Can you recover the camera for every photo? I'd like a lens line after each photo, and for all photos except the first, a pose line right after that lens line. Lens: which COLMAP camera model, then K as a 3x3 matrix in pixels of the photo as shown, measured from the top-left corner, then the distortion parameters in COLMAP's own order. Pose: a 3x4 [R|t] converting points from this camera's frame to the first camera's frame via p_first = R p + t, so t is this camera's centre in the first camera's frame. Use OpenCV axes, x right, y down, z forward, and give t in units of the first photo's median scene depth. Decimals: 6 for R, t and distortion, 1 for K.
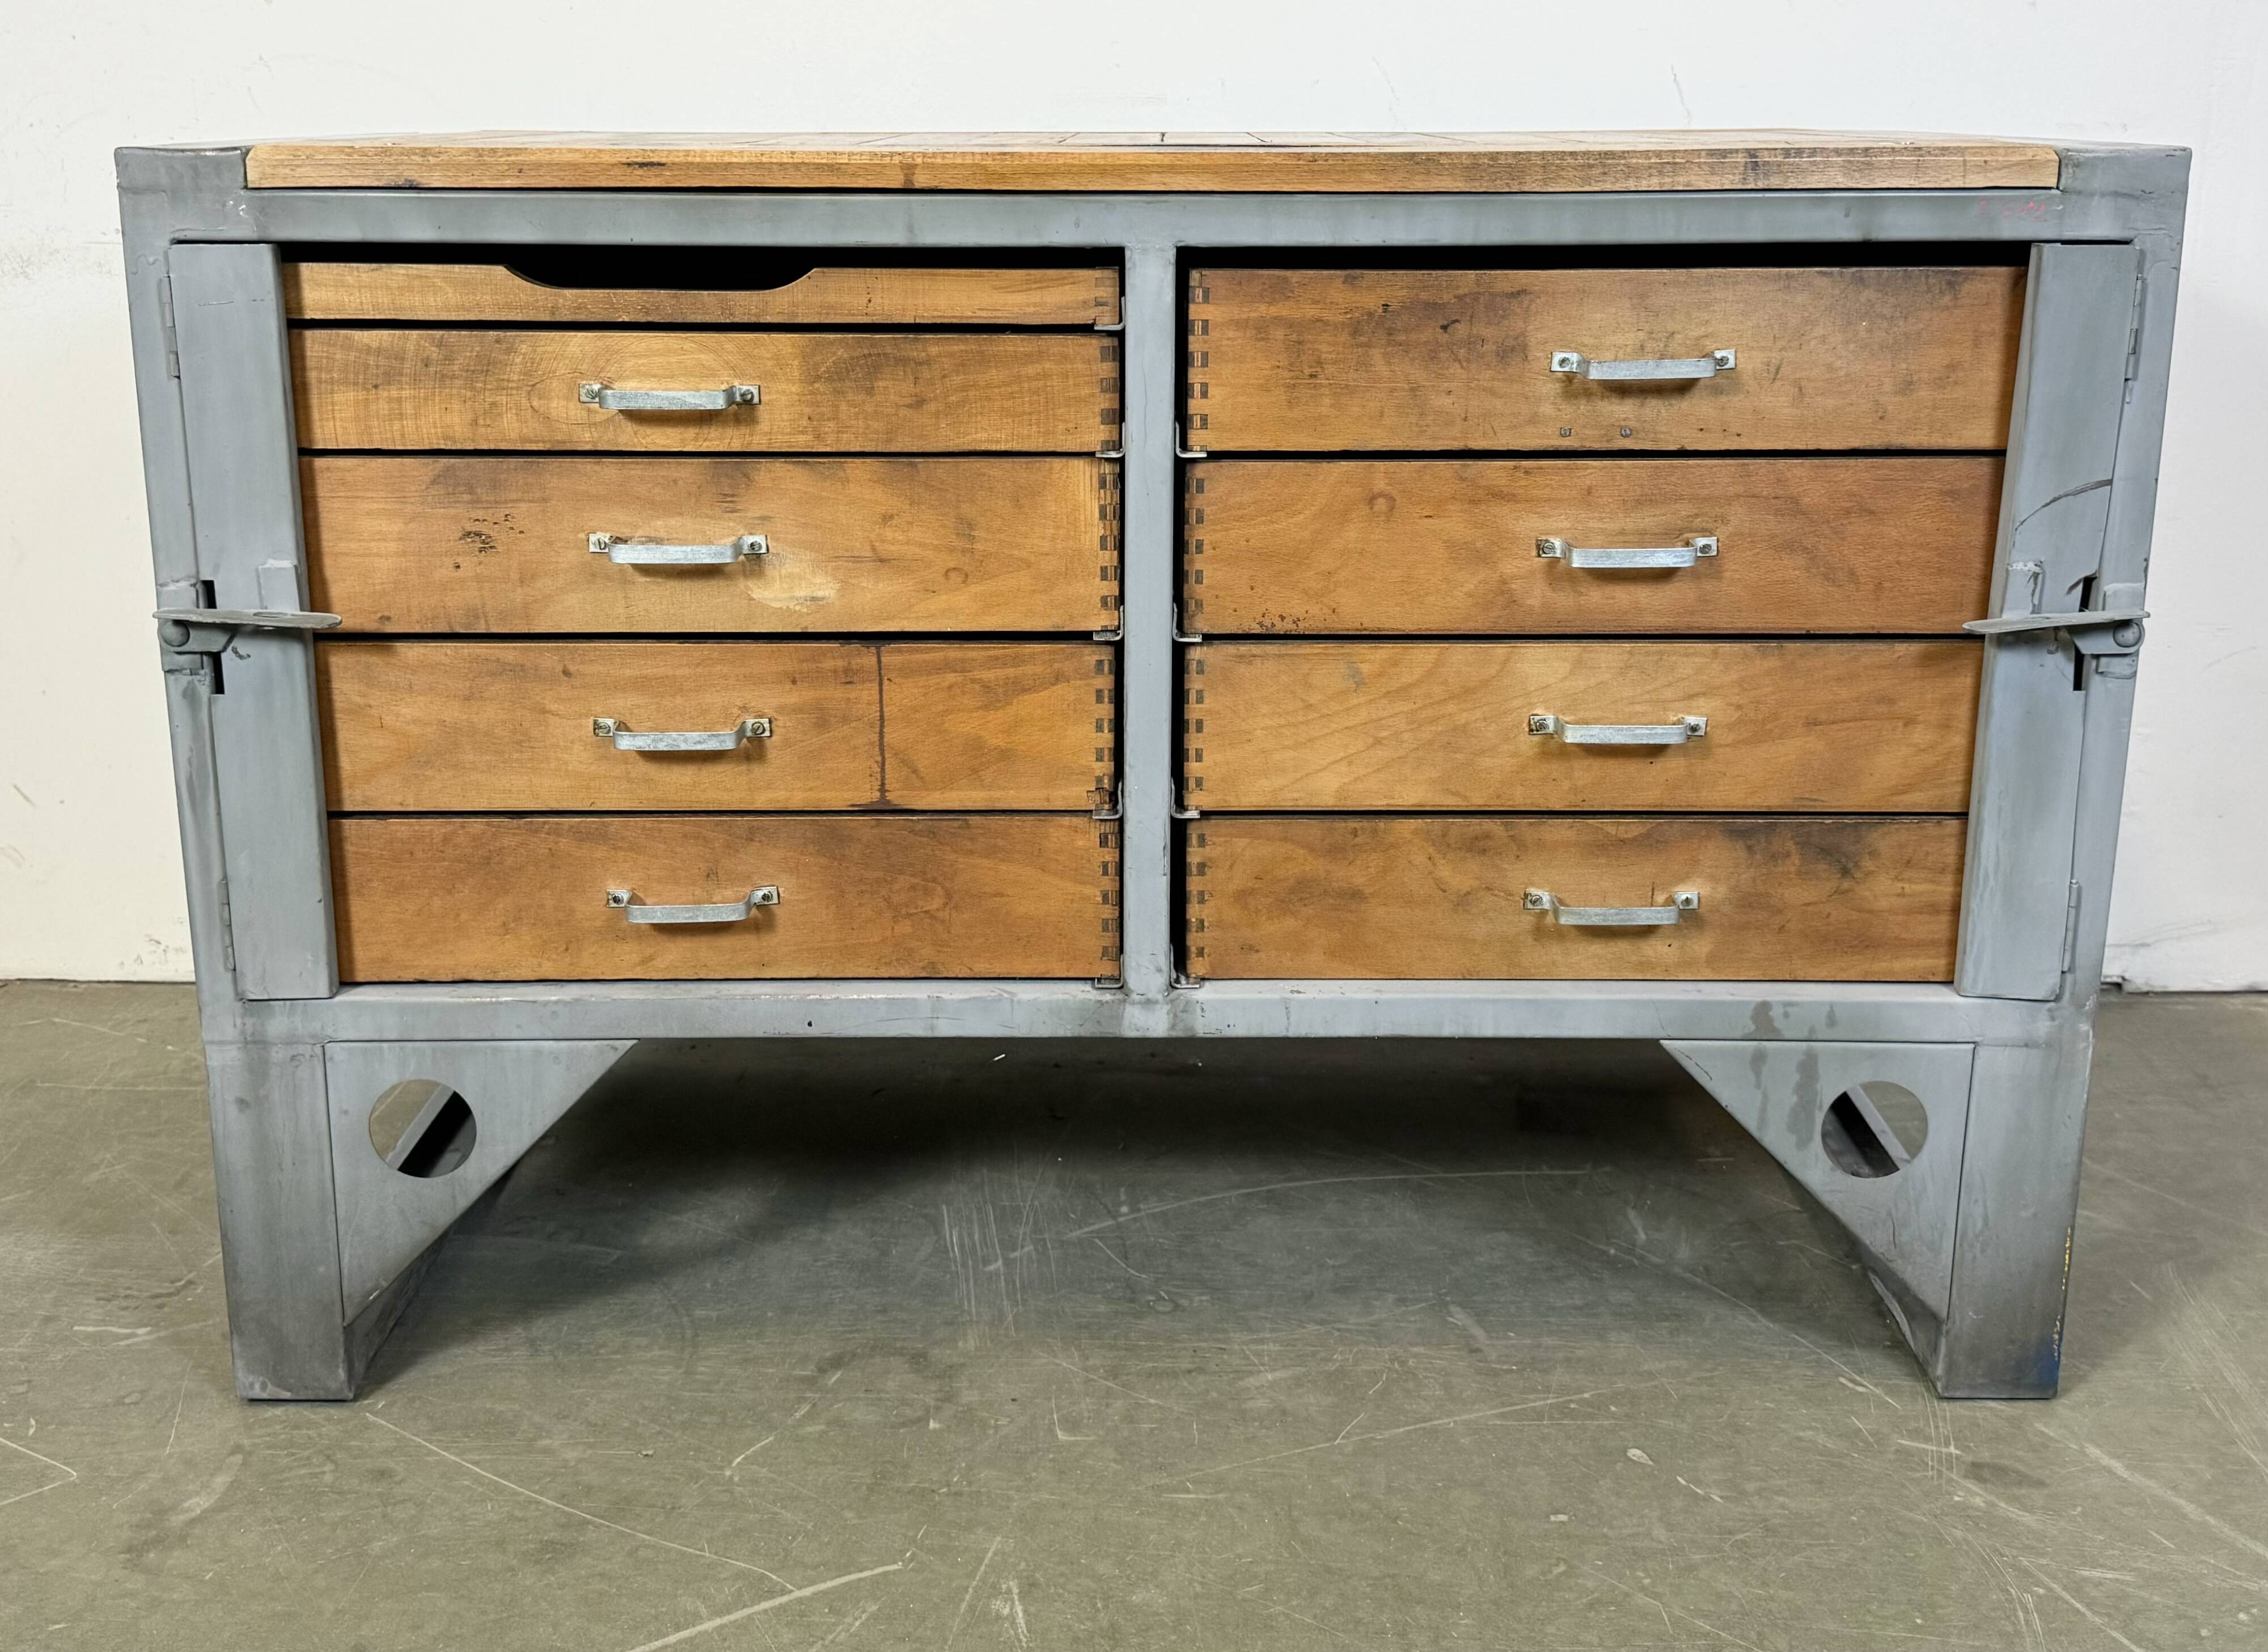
lens RADIAL K [[2208.2, 0, 1127.8], [0, 2208.2, 647.3], [0, 0, 1]] dist [0.173980, -0.371083]
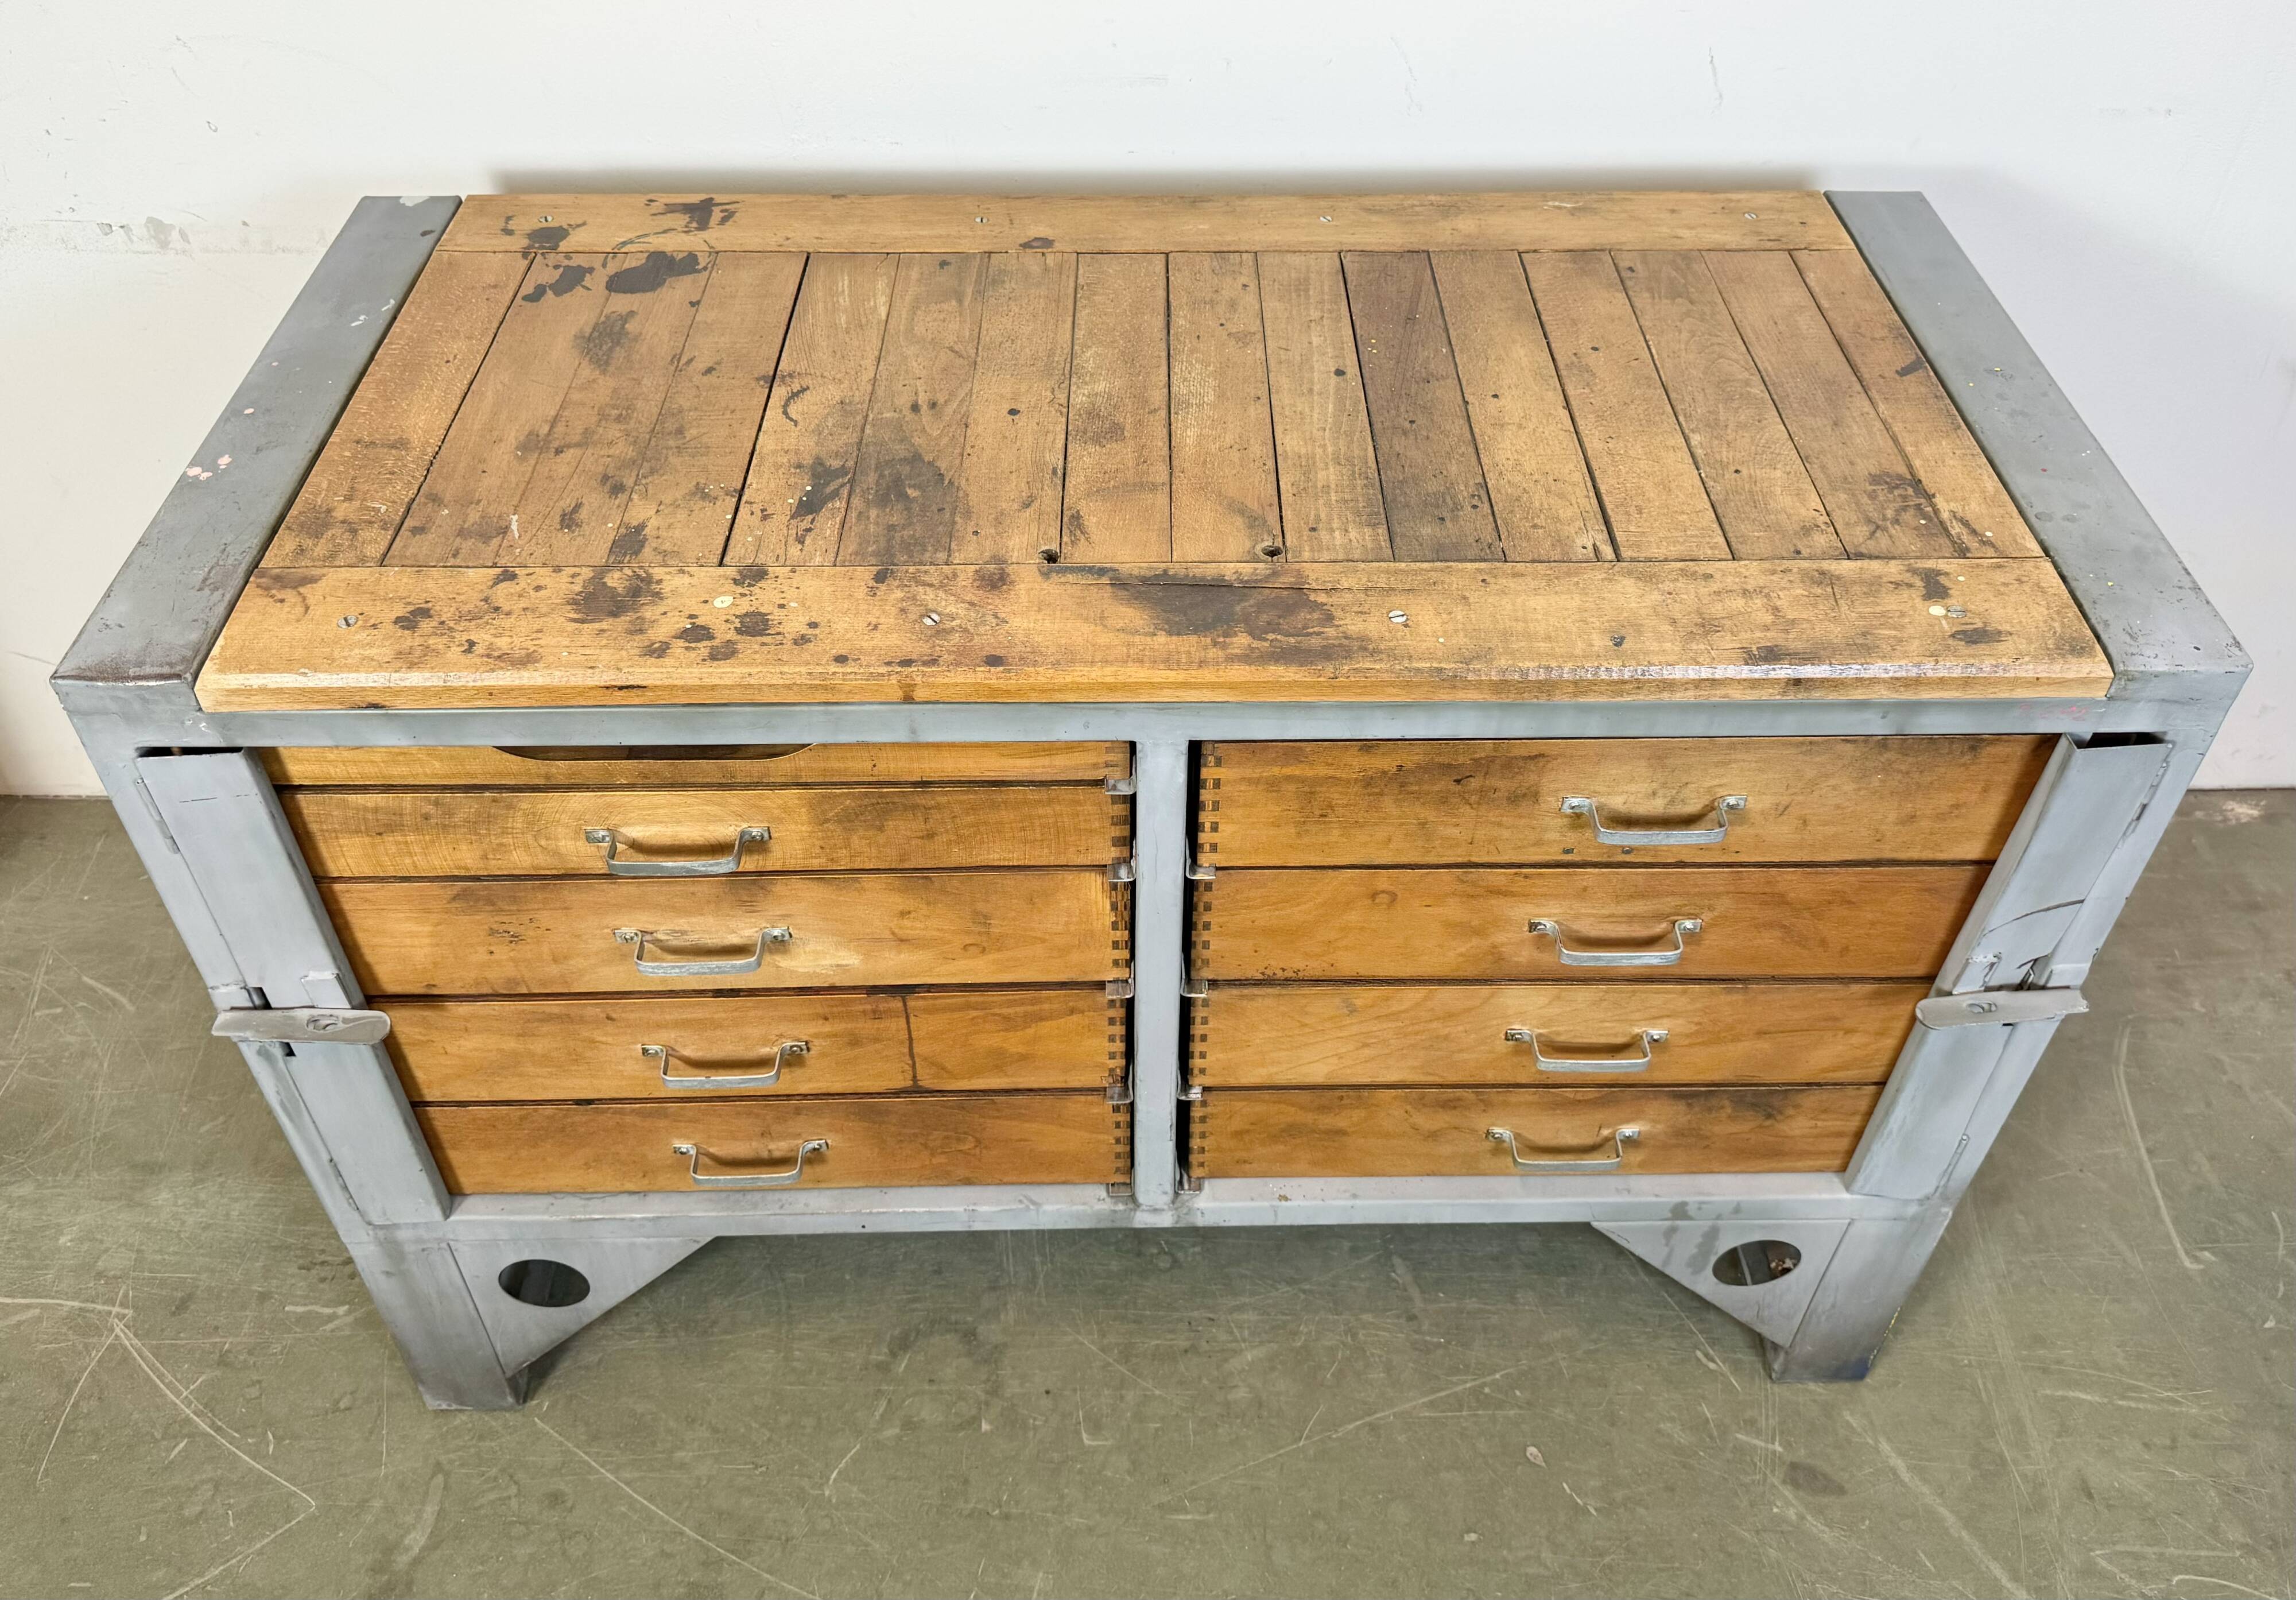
lens RADIAL K [[1792.9, 0, 1156.0], [0, 1792.9, 697.6], [0, 0, 1]] dist [0.161917, -0.328969]
pose [[0.999706, -0.009846, 0.022176, -0.009233], [-0.001918, 0.879035, 0.476753, -0.541529], [-0.024188, -0.476655, 0.878758, 0.304727]]
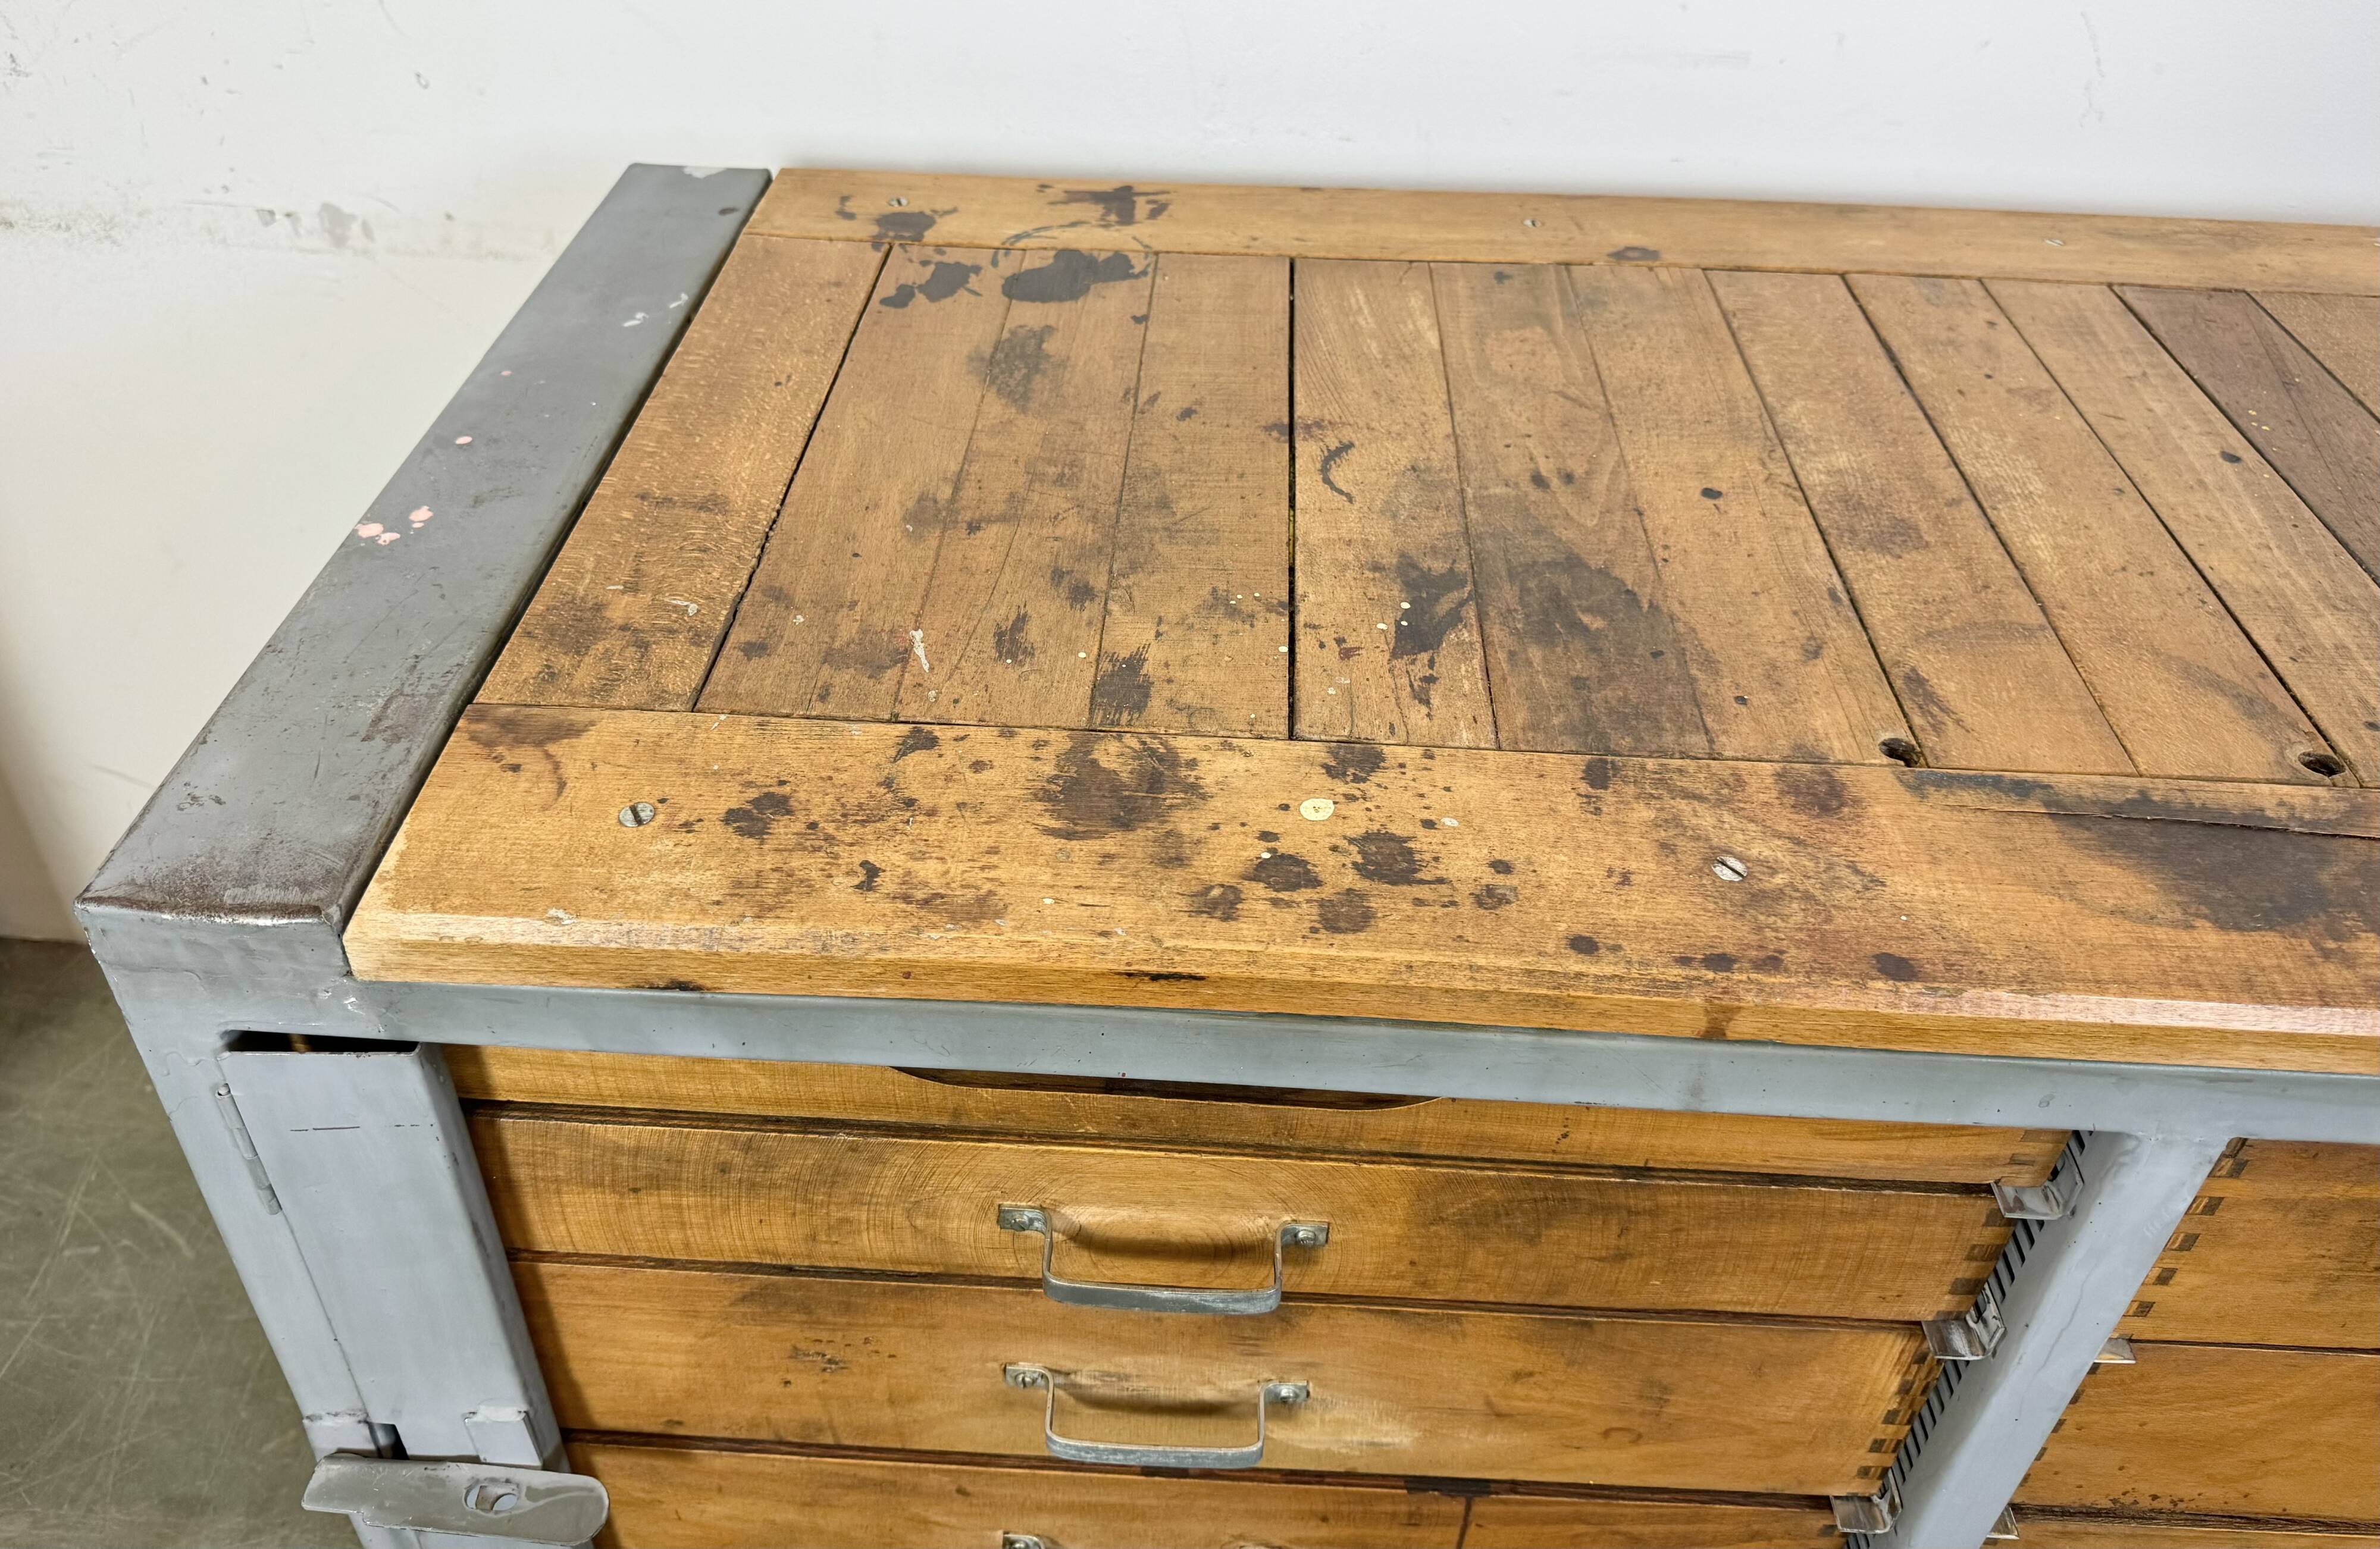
lens RADIAL K [[1734.7, 0, 1140.1], [0, 1734.7, 637.3], [0, 0, 1]] dist [0.155463, -0.311889]
pose [[0.998811, 0.042990, -0.022970, -0.202613], [-0.030940, 0.923347, 0.382718, -0.400837], [0.037662, -0.381553, 0.923579, 0.642240]]
